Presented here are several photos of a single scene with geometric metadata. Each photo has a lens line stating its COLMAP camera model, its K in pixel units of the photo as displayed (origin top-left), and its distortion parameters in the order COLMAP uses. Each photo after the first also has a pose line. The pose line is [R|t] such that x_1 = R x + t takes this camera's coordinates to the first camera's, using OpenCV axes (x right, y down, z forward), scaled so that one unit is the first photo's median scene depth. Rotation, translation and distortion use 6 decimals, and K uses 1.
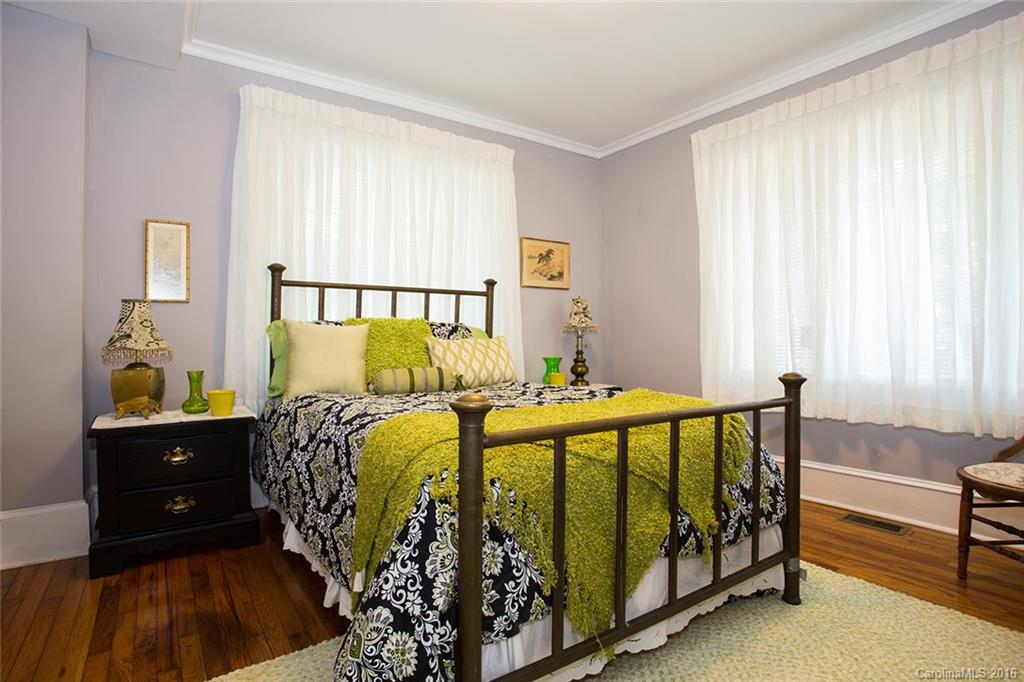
lens RADIAL K [[522.4, 0, 499.5], [0, 522.4, 337.0], [0, 0, 1]] dist [-0.077610, 0.031883]
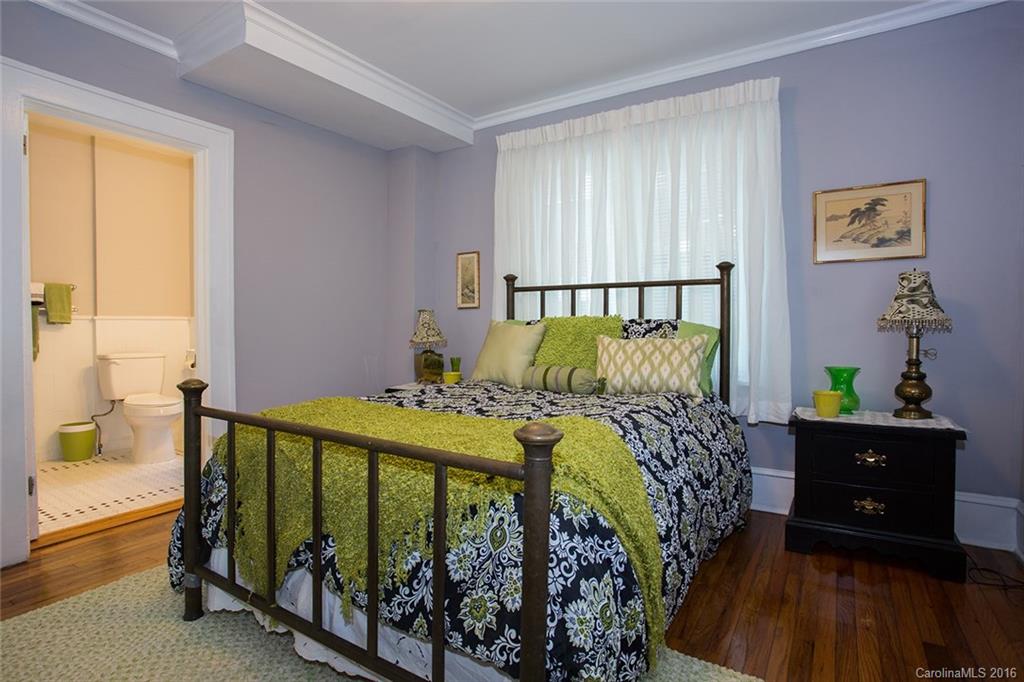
lens RADIAL K [[524.6, 0, 528.7], [0, 524.6, 337.8], [0, 0, 1]] dist [-0.097381, 0.034335]
pose [[0.409270, 0.012290, -0.912331, 0.653089], [-0.001247, 0.999916, 0.012911, -0.007636], [0.912412, -0.004146, 0.409251, 0.484679]]
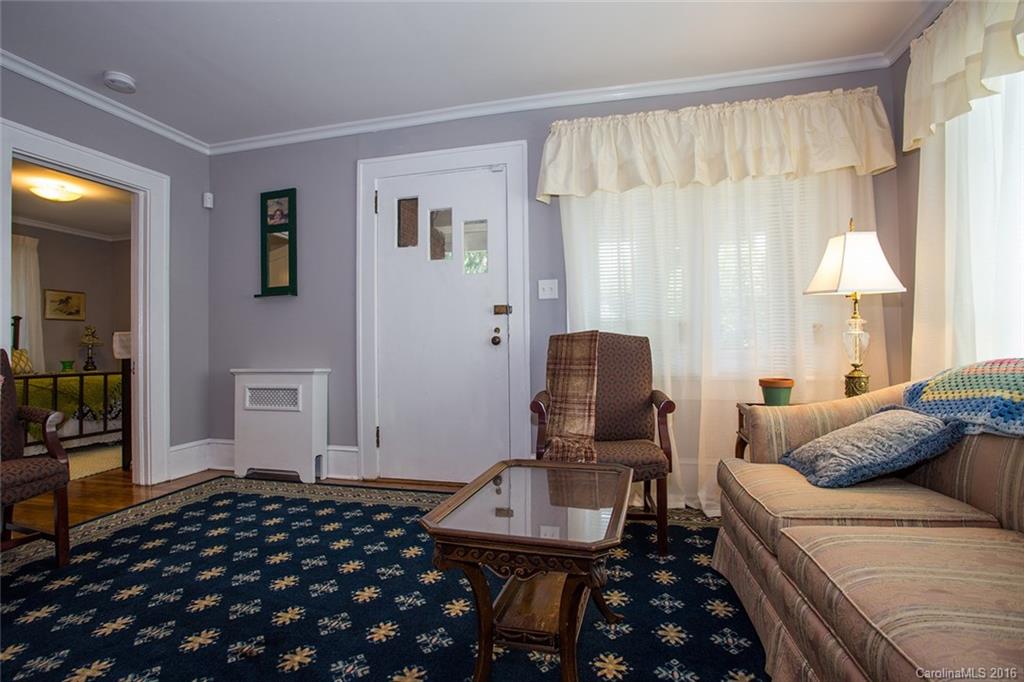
lens RADIAL K [[504.7, 0, 523.5], [0, 504.7, 342.0], [0, 0, 1]] dist [-0.050492, 0.015613]
pose [[0.737953, 0.004732, 0.674836, 0.157087], [0.000201, 0.999974, -0.007232, -0.014343], [-0.674852, 0.005473, 0.737933, -1.541738]]
